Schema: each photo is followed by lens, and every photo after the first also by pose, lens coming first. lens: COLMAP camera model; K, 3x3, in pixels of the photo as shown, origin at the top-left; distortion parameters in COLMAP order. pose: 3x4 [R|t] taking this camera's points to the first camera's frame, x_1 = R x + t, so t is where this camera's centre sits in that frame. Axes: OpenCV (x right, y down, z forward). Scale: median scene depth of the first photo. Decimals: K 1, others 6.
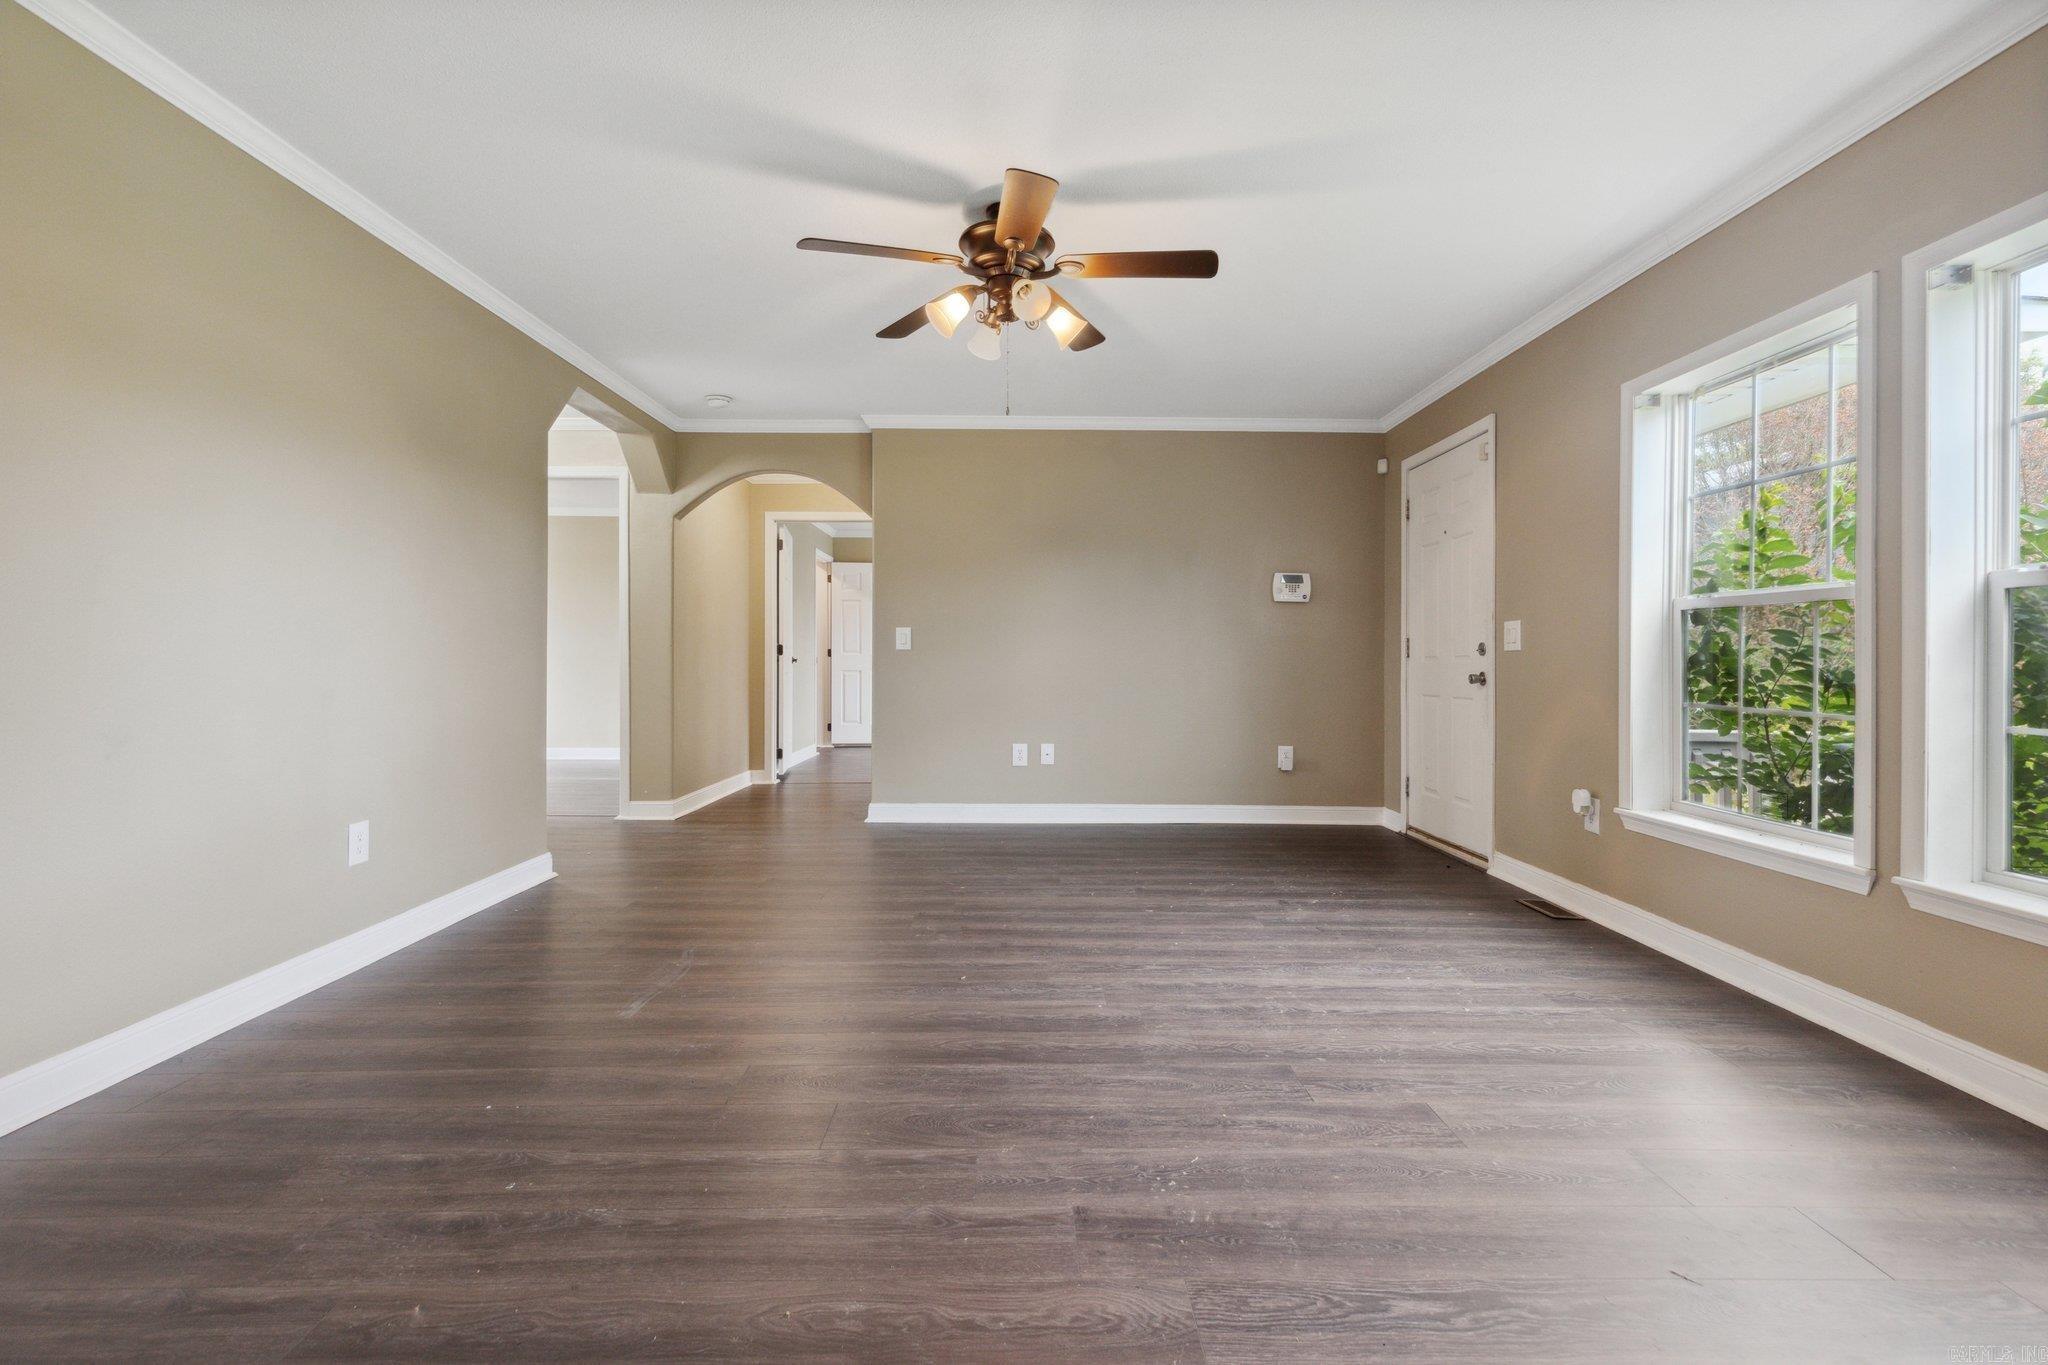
lens RADIAL K [[935.2, 0, 1018.0], [0, 935.2, 661.6], [0, 0, 1]] dist [0.001043, 0.000844]
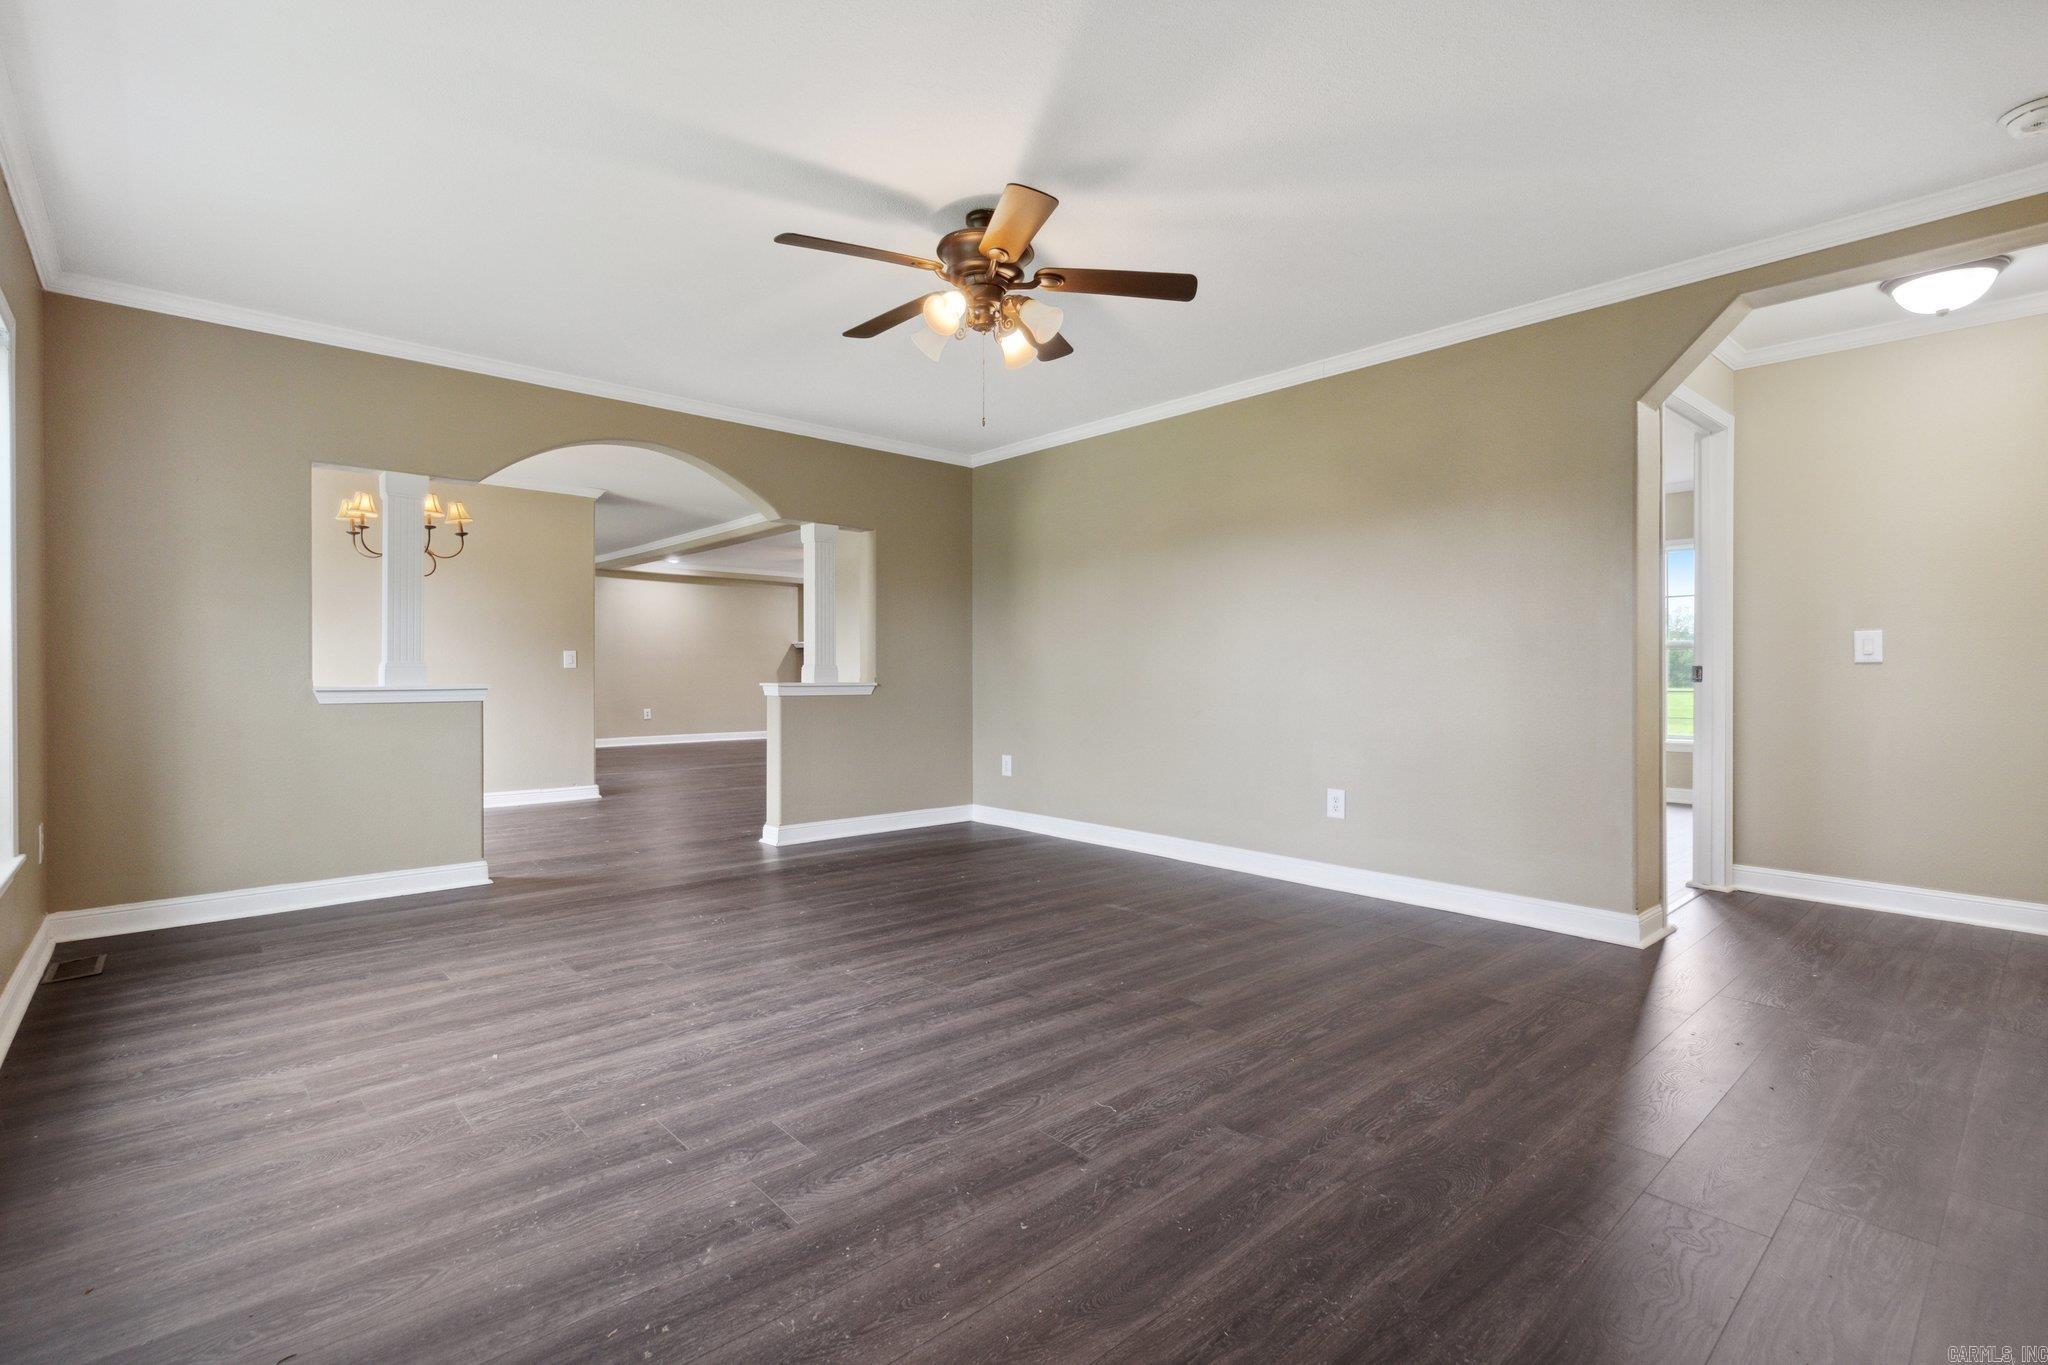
lens RADIAL K [[935.2, 0, 1015.3], [0, 935.2, 684.3], [0, 0, 1]] dist [0.001043, 0.000844]
pose [[-0.747282, 0.001591, -0.664505, 0.683017], [-0.010281, 0.999850, 0.013955, -0.004504], [0.664428, 0.017260, -0.747153, 1.941915]]
